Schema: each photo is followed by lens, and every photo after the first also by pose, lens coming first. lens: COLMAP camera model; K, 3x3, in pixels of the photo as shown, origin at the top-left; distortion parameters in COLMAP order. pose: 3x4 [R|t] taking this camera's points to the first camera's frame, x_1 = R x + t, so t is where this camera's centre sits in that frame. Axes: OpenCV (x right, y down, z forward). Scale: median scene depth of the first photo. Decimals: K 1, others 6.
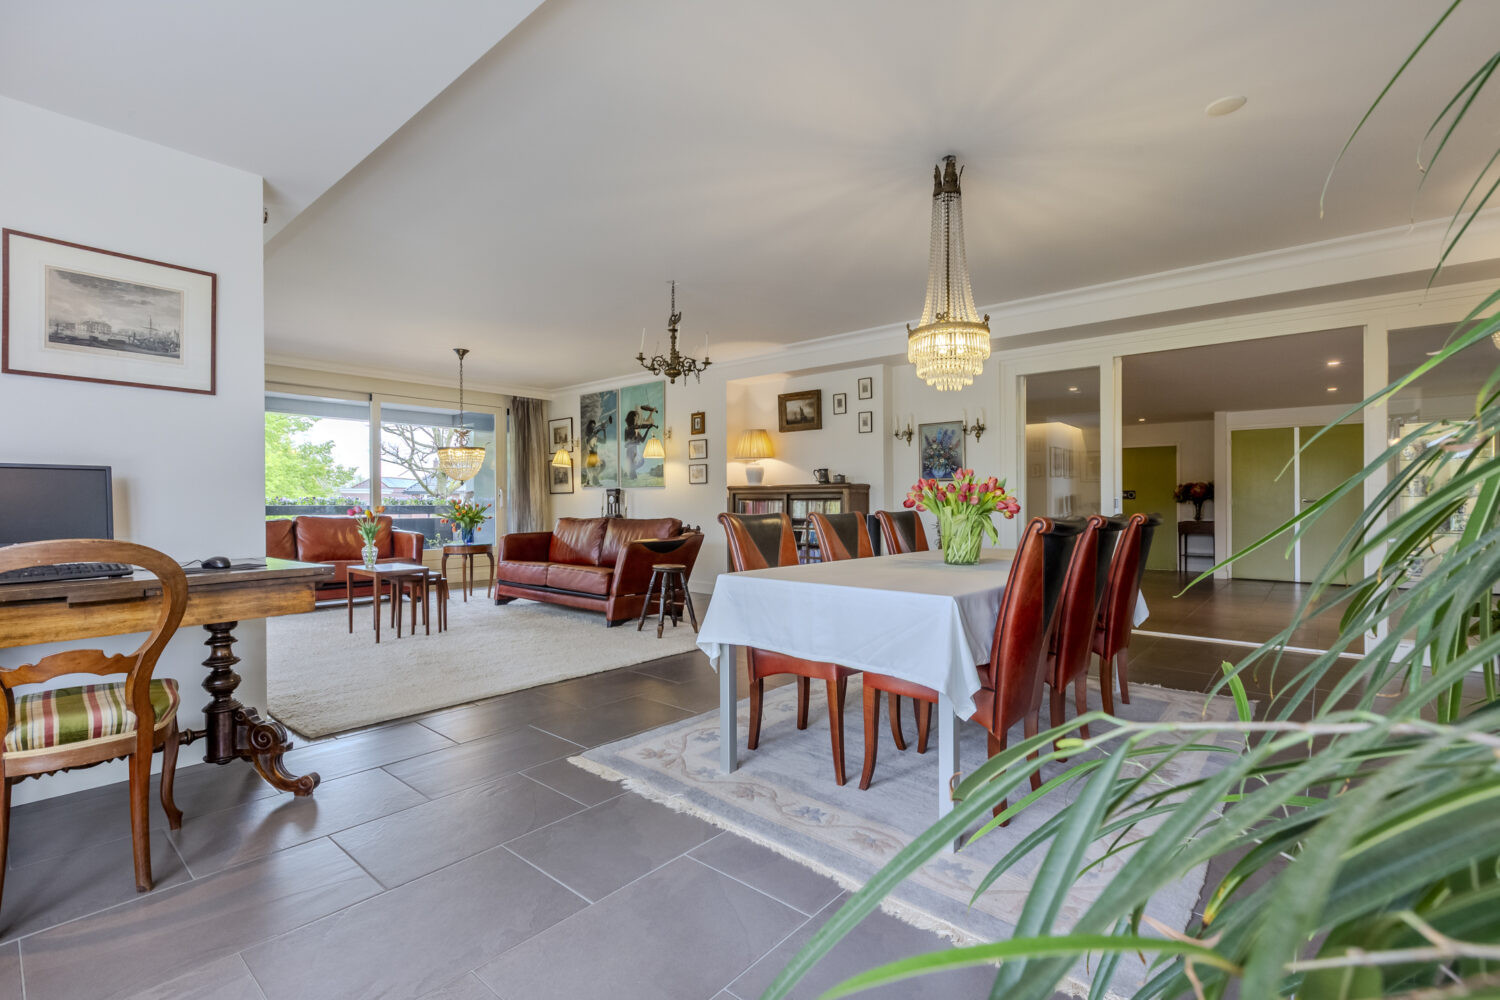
lens RADIAL K [[677.9, 0, 773.7], [0, 677.9, 514.4], [0, 0, 1]] dist [-0.000990, 0.001987]
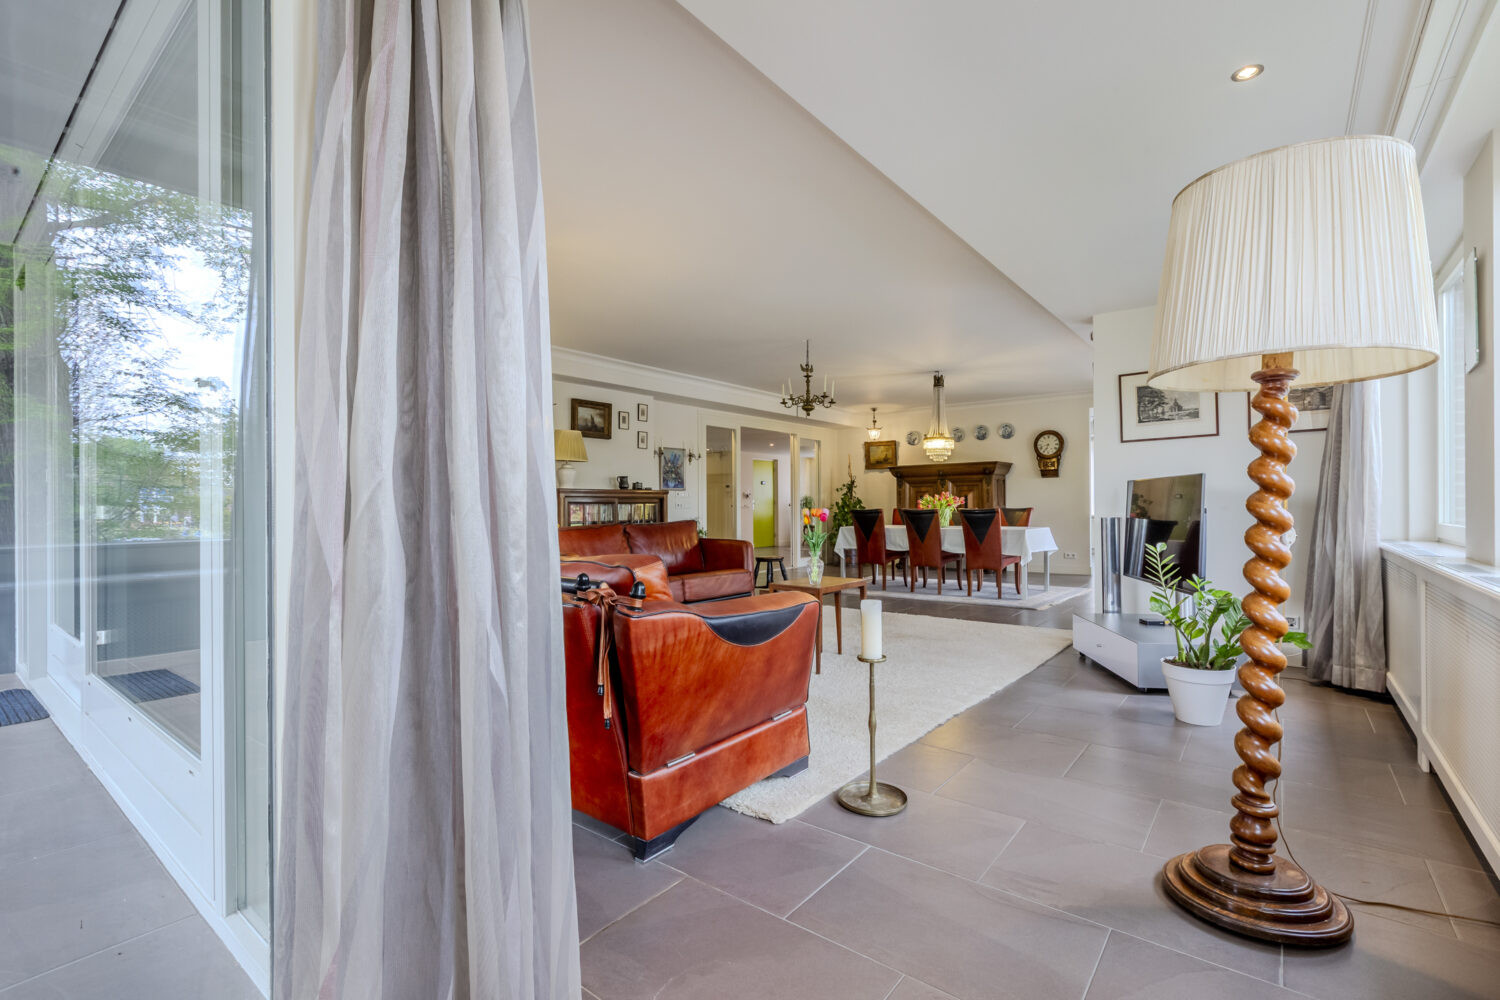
lens RADIAL K [[677.9, 0, 734.5], [0, 677.9, 498.6], [0, 0, 1]] dist [-0.000990, 0.001987]
pose [[-0.029431, 0.005309, 0.999553, -1.052989], [0.018521, 0.999817, -0.004765, -0.020402], [-0.999395, 0.018373, -0.029524, 0.838134]]
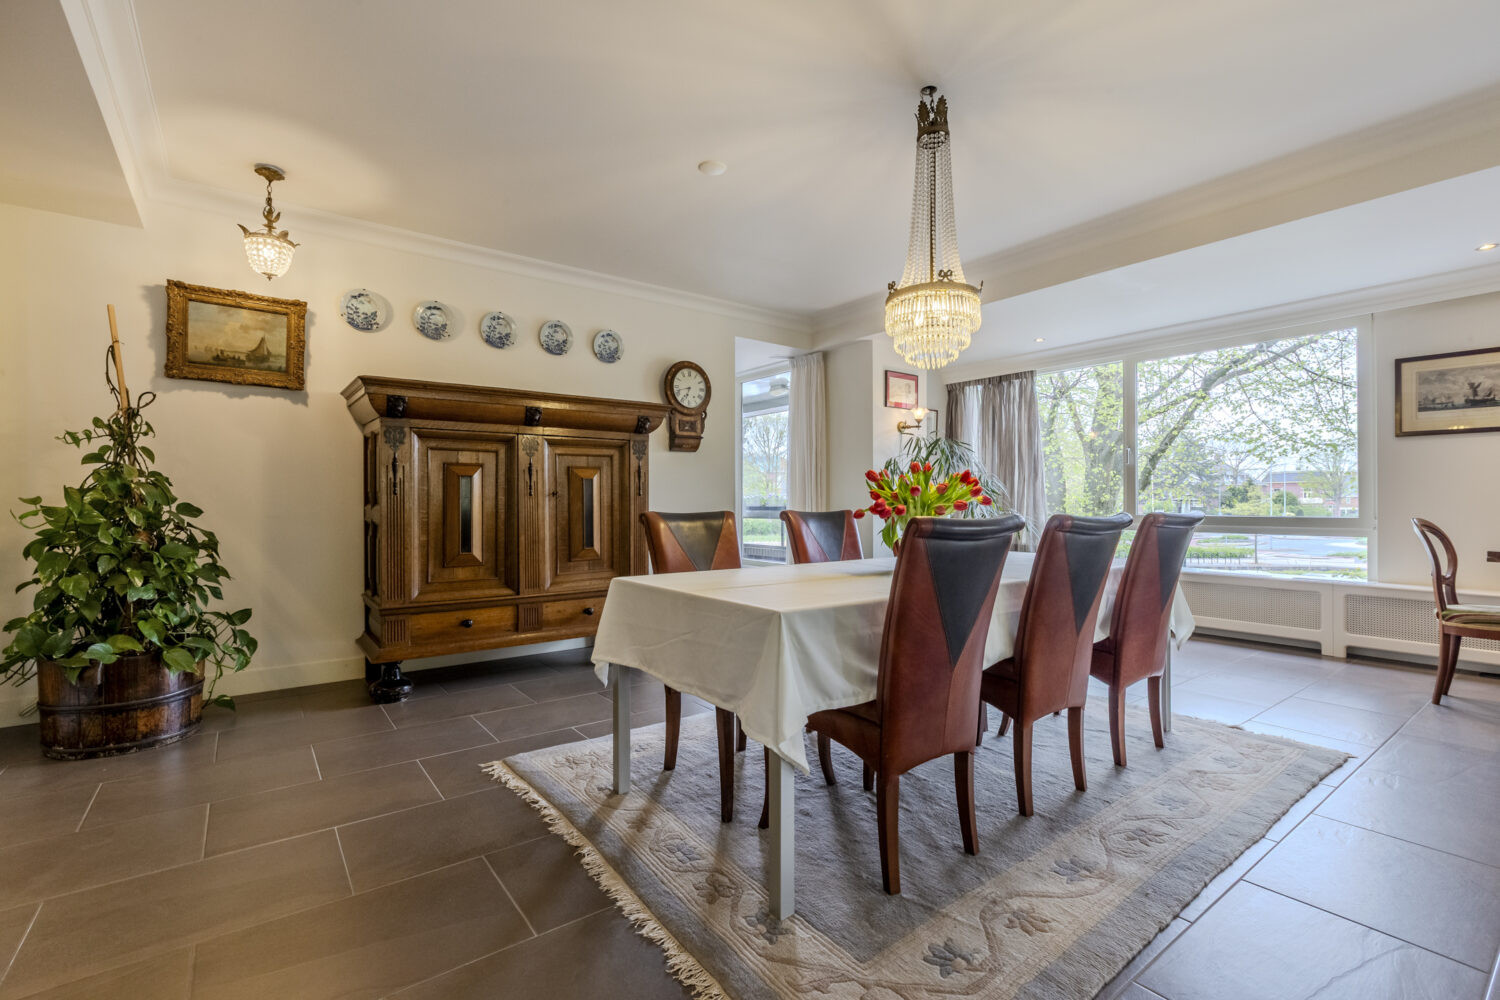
lens RADIAL K [[677.9, 0, 766.0], [0, 677.9, 497.0], [0, 0, 1]] dist [-0.000990, 0.001987]
pose [[-0.976184, -0.002153, 0.216933, 0.131501], [-0.001467, 0.999993, 0.003324, -0.011620], [-0.216939, 0.002927, -0.976181, 0.838780]]
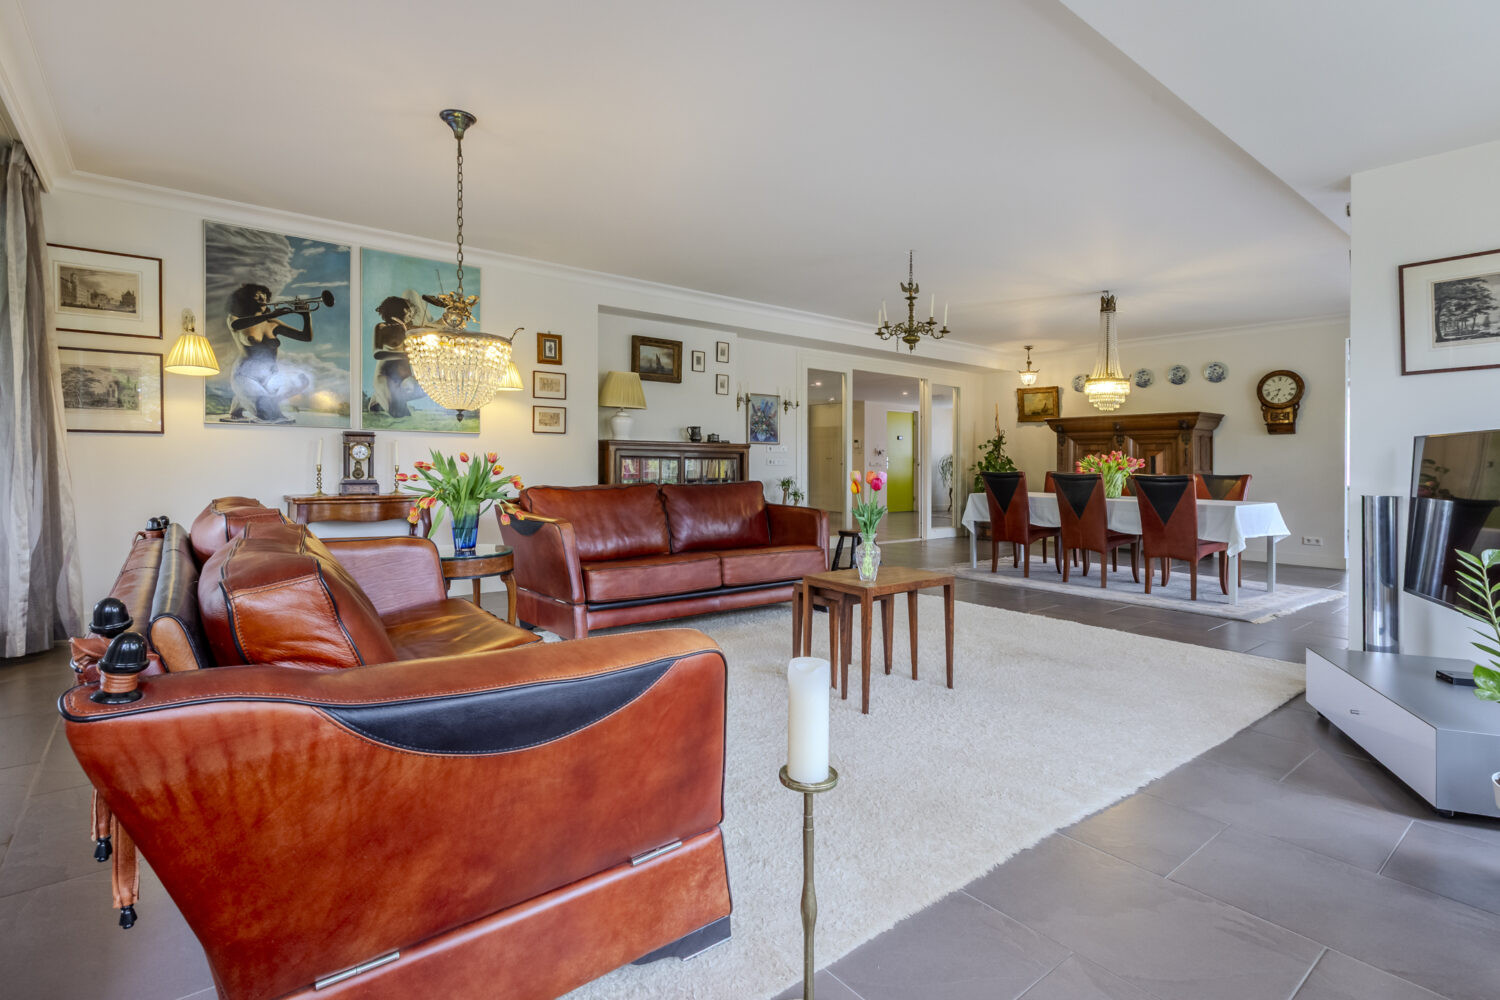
lens RADIAL K [[701.1, 0, 725.2], [0, 701.1, 450.9], [0, 0, 1]] dist [0.007711, -0.004516]
pose [[0.211221, 0.011544, 0.977370, -0.882380], [-0.000463, 0.999931, -0.011710, -0.020518], [-0.977438, 0.002021, 0.211211, 0.737786]]
